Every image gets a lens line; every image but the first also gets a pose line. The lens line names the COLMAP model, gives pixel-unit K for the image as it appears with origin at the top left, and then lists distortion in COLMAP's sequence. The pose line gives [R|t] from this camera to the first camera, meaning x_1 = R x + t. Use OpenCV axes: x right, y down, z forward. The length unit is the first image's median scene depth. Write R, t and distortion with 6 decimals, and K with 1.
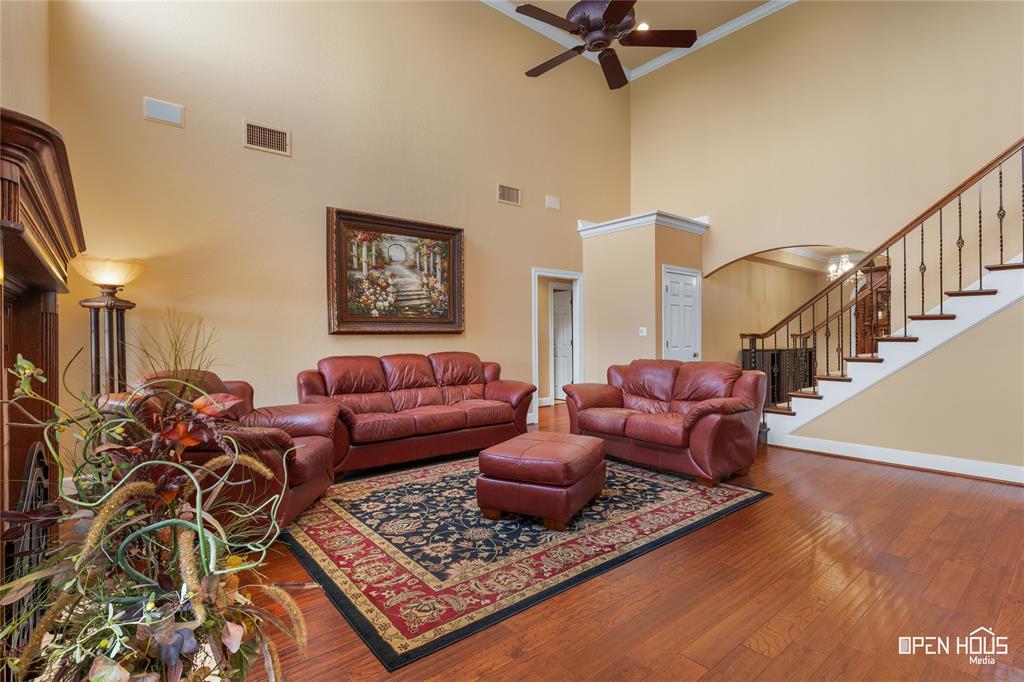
lens RADIAL K [[483.5, 0, 516.6], [0, 483.5, 339.5], [0, 0, 1]] dist [-0.003080, -0.000072]
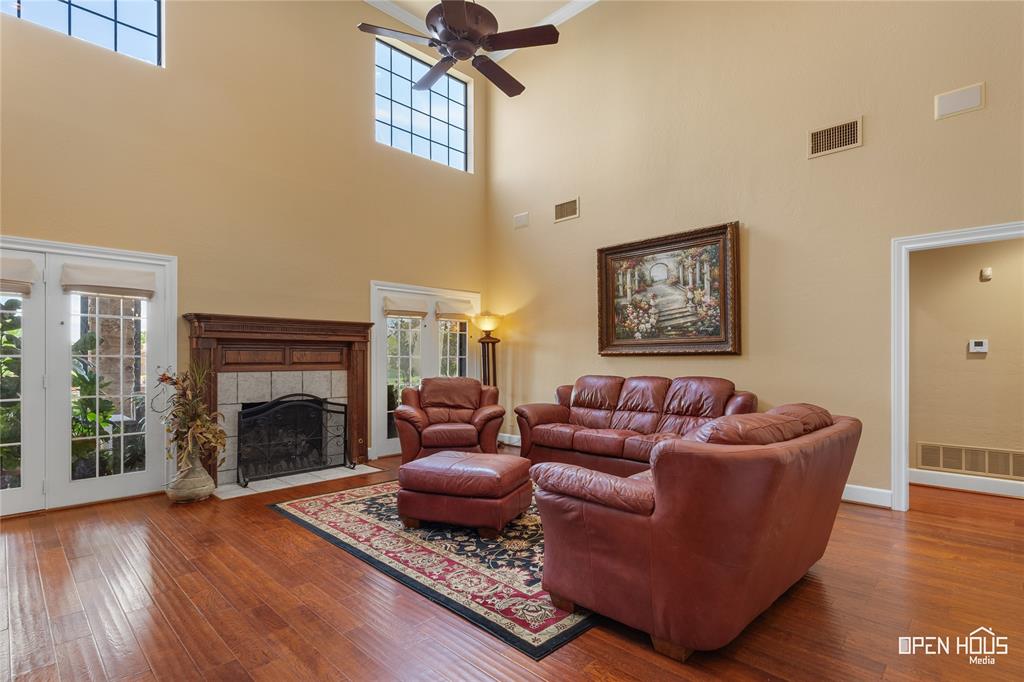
lens RADIAL K [[497.9, 0, 525.8], [0, 497.9, 359.9], [0, 0, 1]] dist [0.016868, -0.000098]
pose [[0.123098, 0.009510, -0.992349, 0.737858], [-0.001837, 0.999955, 0.009355, -0.012274], [0.992393, 0.000671, 0.123110, 0.629720]]
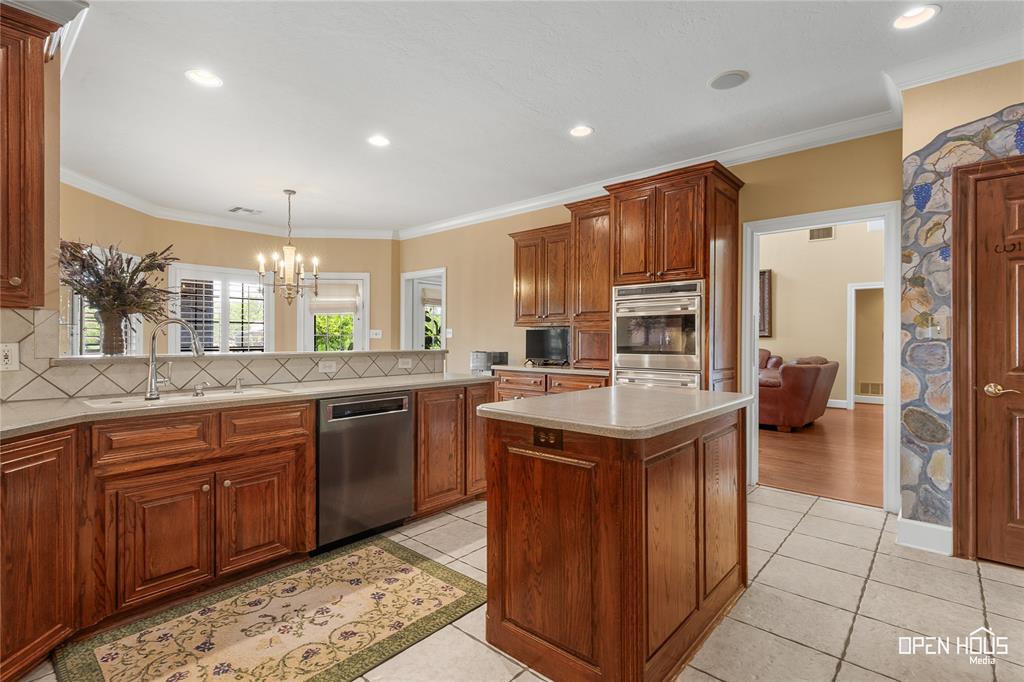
lens RADIAL K [[485.1, 0, 512.0], [0, 485.1, 341.0], [0, 0, 1]] dist [-0.001692, -0.000201]
pose [[0.161533, 0.008196, -0.986833, 1.442992], [-0.004506, 0.999961, 0.007567, -0.009591], [0.986857, 0.003224, 0.161564, -0.070782]]
